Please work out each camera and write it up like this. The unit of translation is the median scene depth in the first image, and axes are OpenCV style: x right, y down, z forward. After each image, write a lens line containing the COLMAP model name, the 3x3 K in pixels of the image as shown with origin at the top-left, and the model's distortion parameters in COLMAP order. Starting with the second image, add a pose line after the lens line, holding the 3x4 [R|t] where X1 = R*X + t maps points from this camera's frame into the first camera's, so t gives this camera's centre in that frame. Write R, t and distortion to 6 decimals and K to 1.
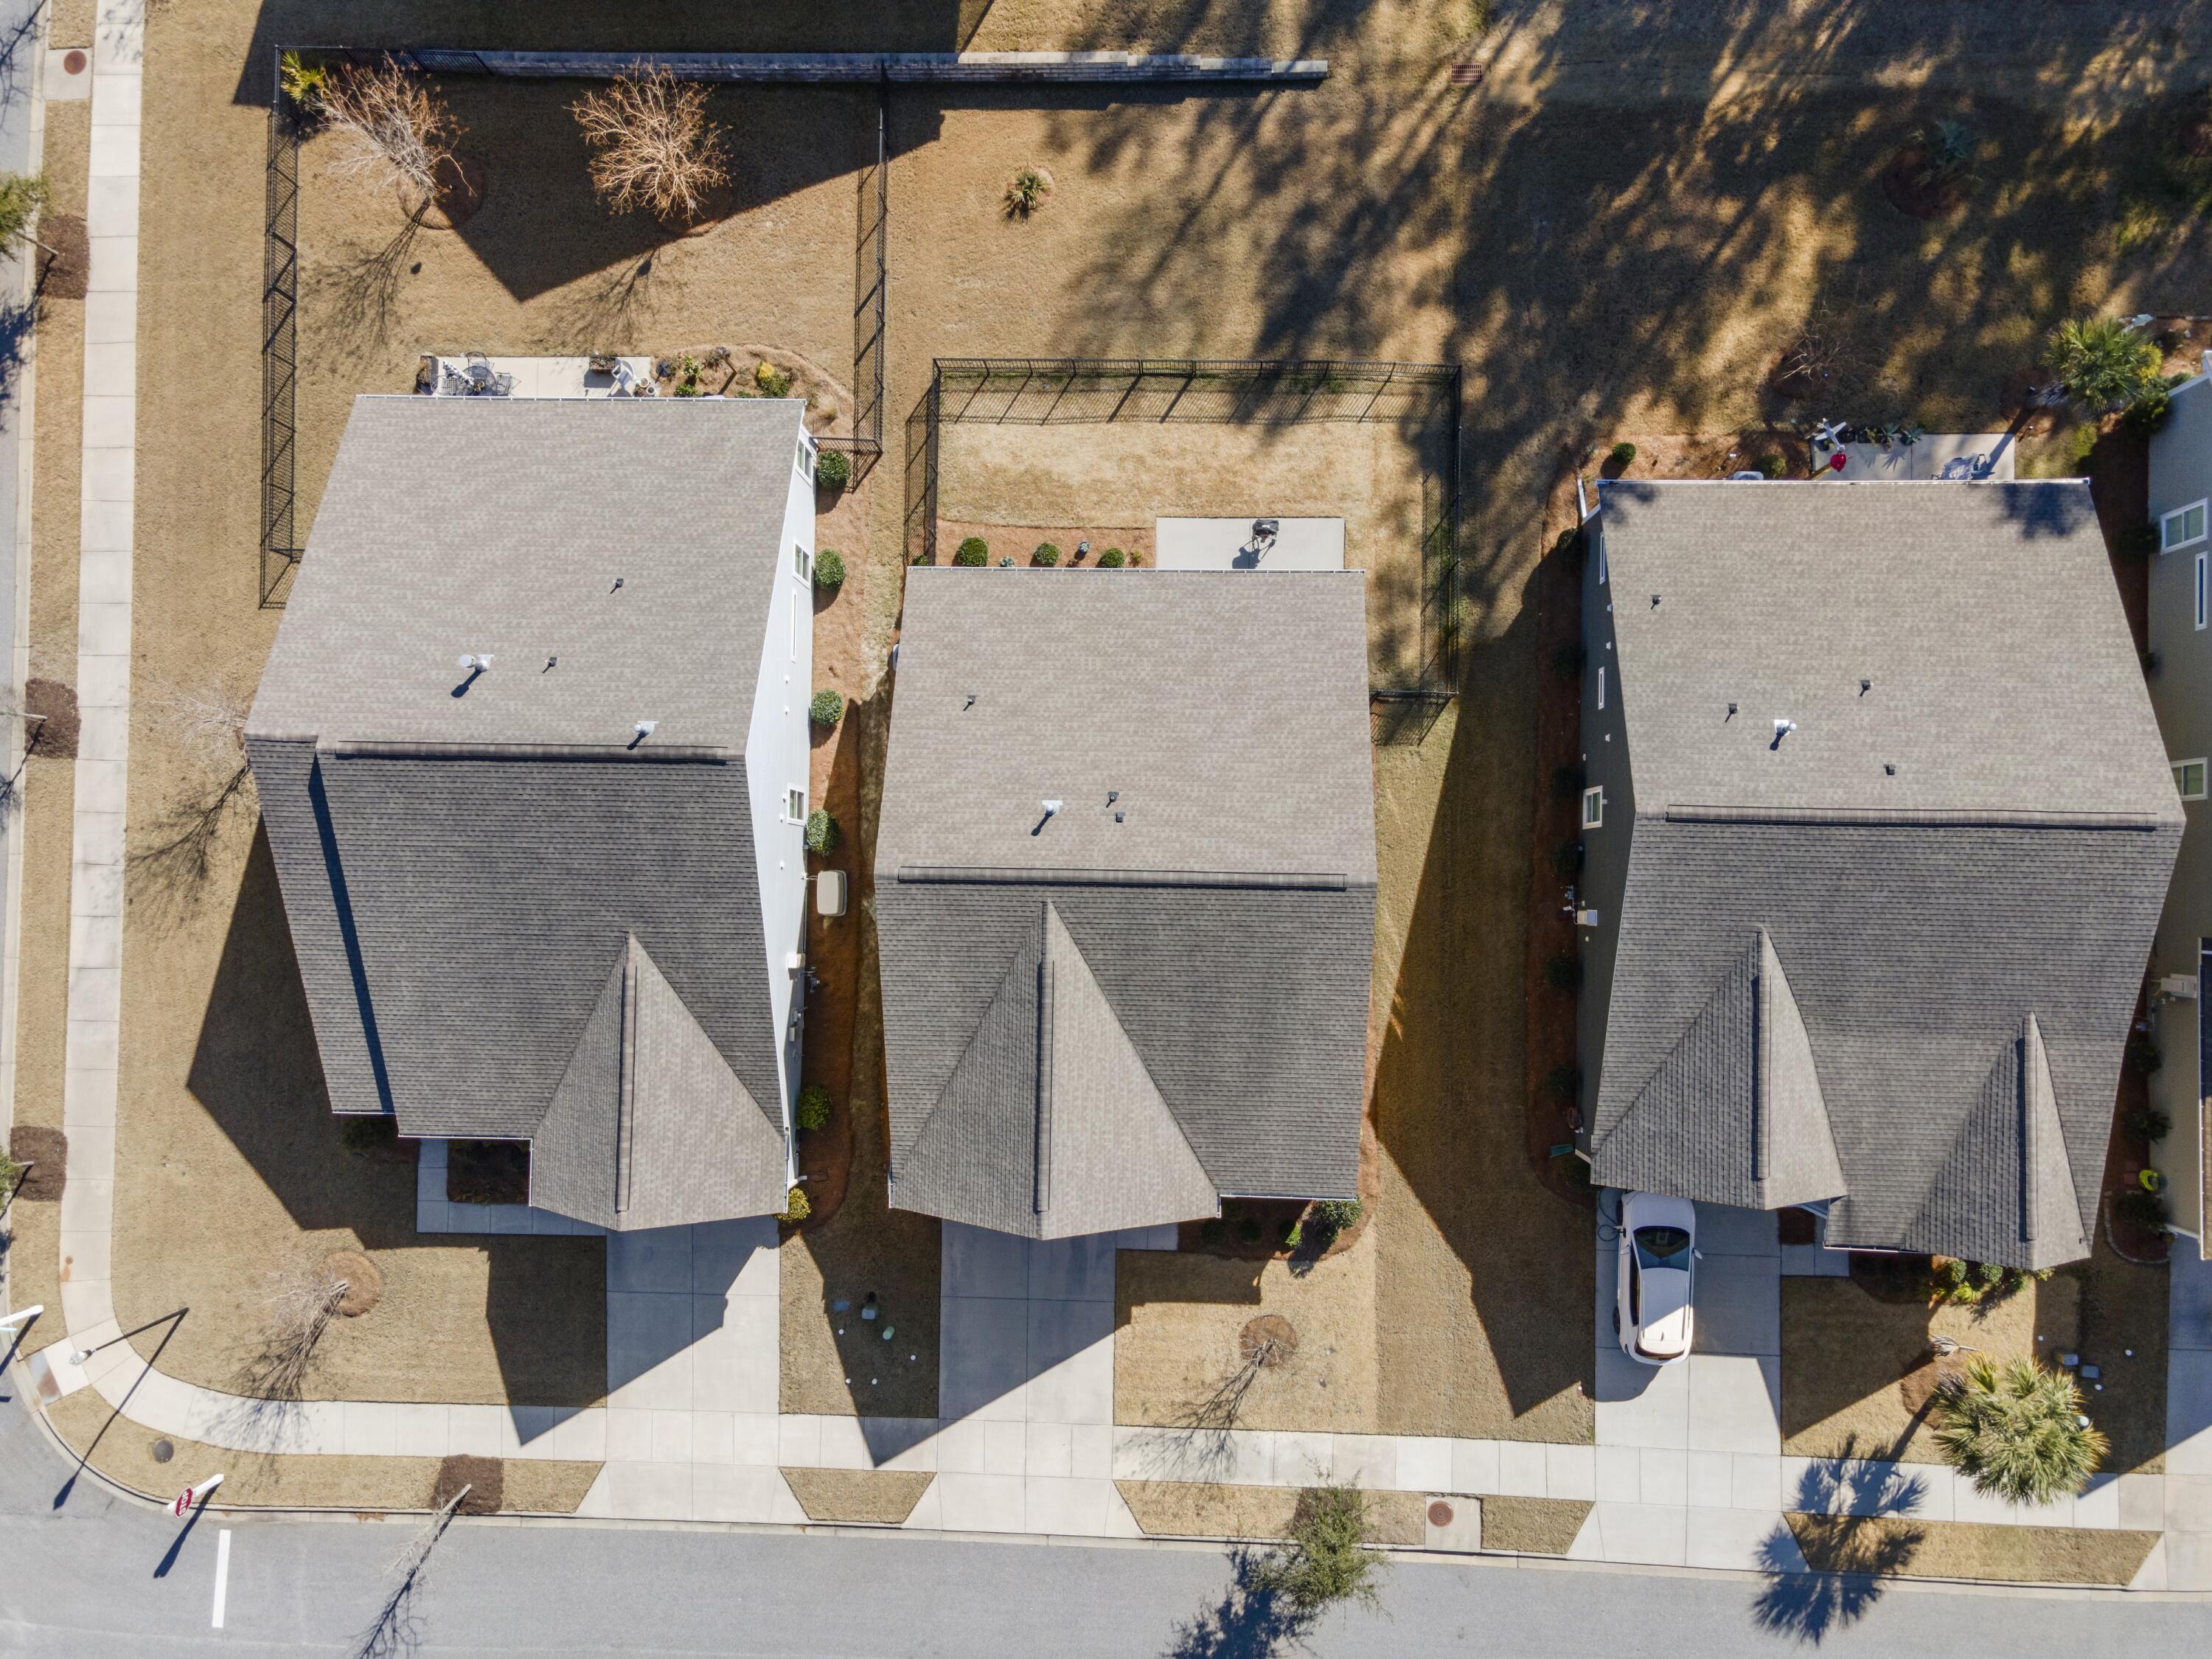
lens RADIAL K [[1628.1, 0, 1106.0], [0, 1628.1, 829.5], [0, 0, 1]] dist [0.024677, 0.001271]
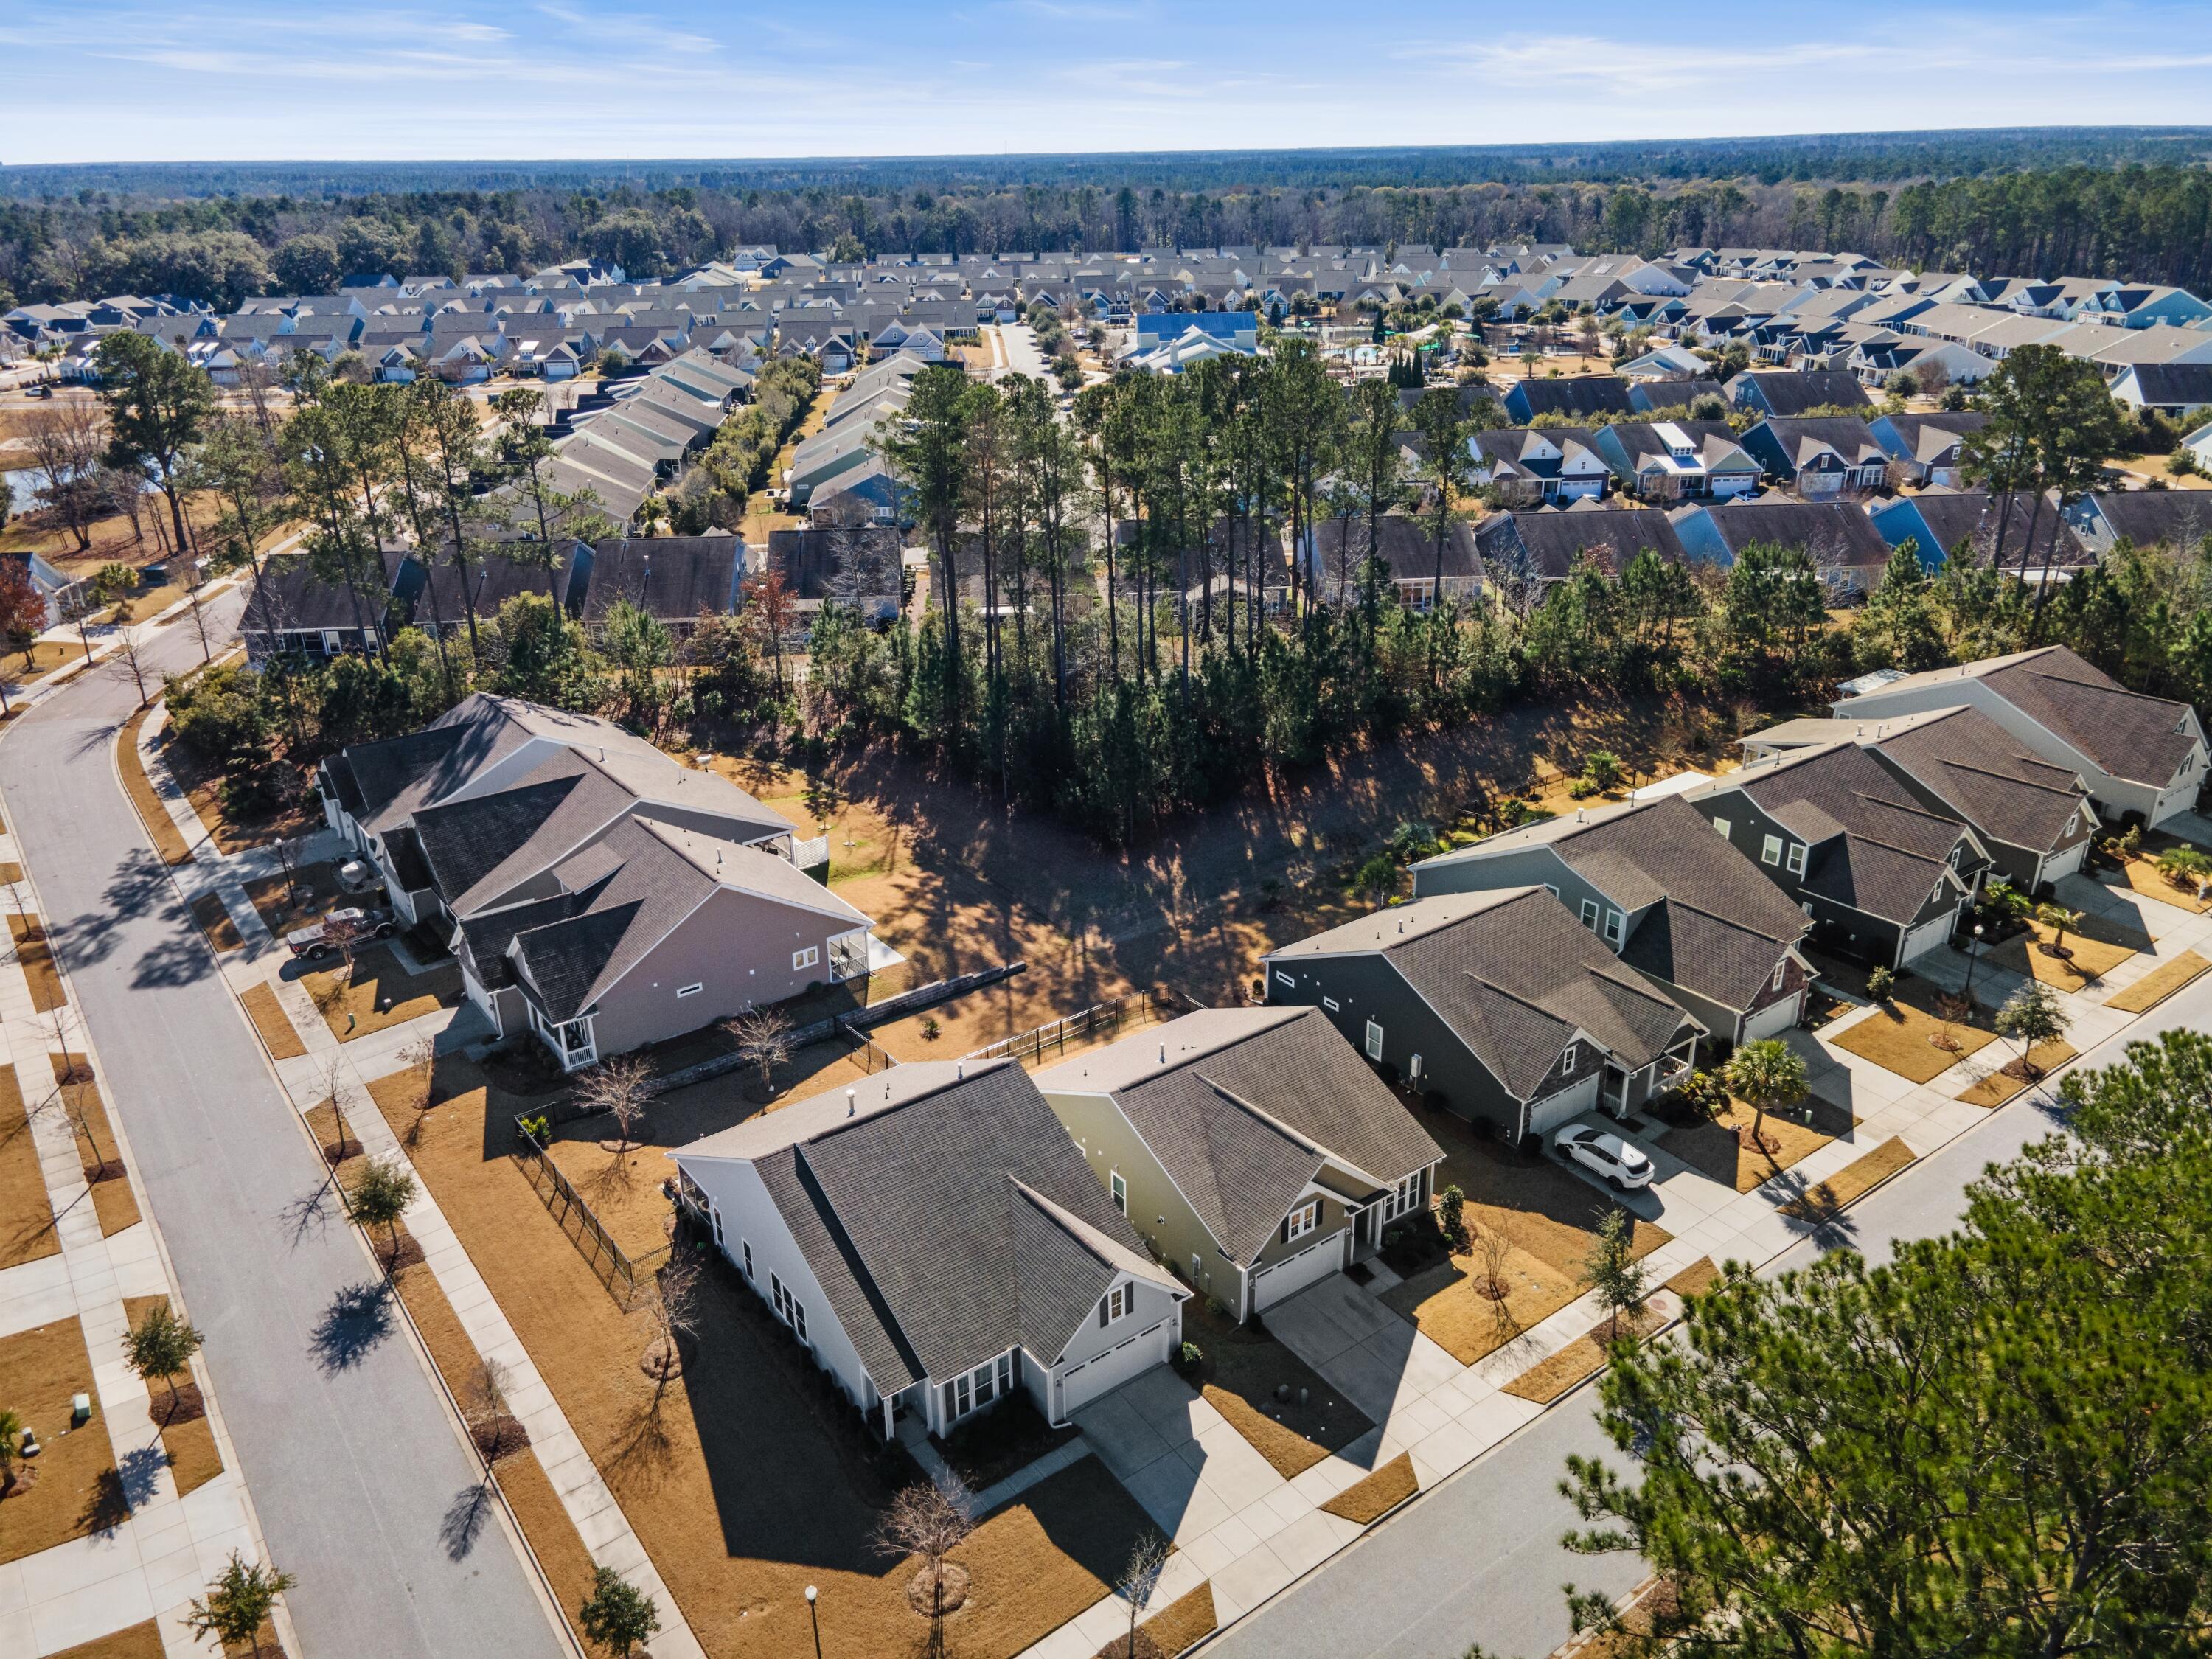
lens RADIAL K [[1591.4, 0, 1106.0], [0, 1591.4, 829.5], [0, 0, 1]] dist [0.009245, 0.000455]
pose [[0.786684, -0.212846, 0.579503, -0.912112], [0.616491, 0.320491, -0.719183, 0.991879], [-0.032650, 0.923029, 0.383343, 0.073596]]
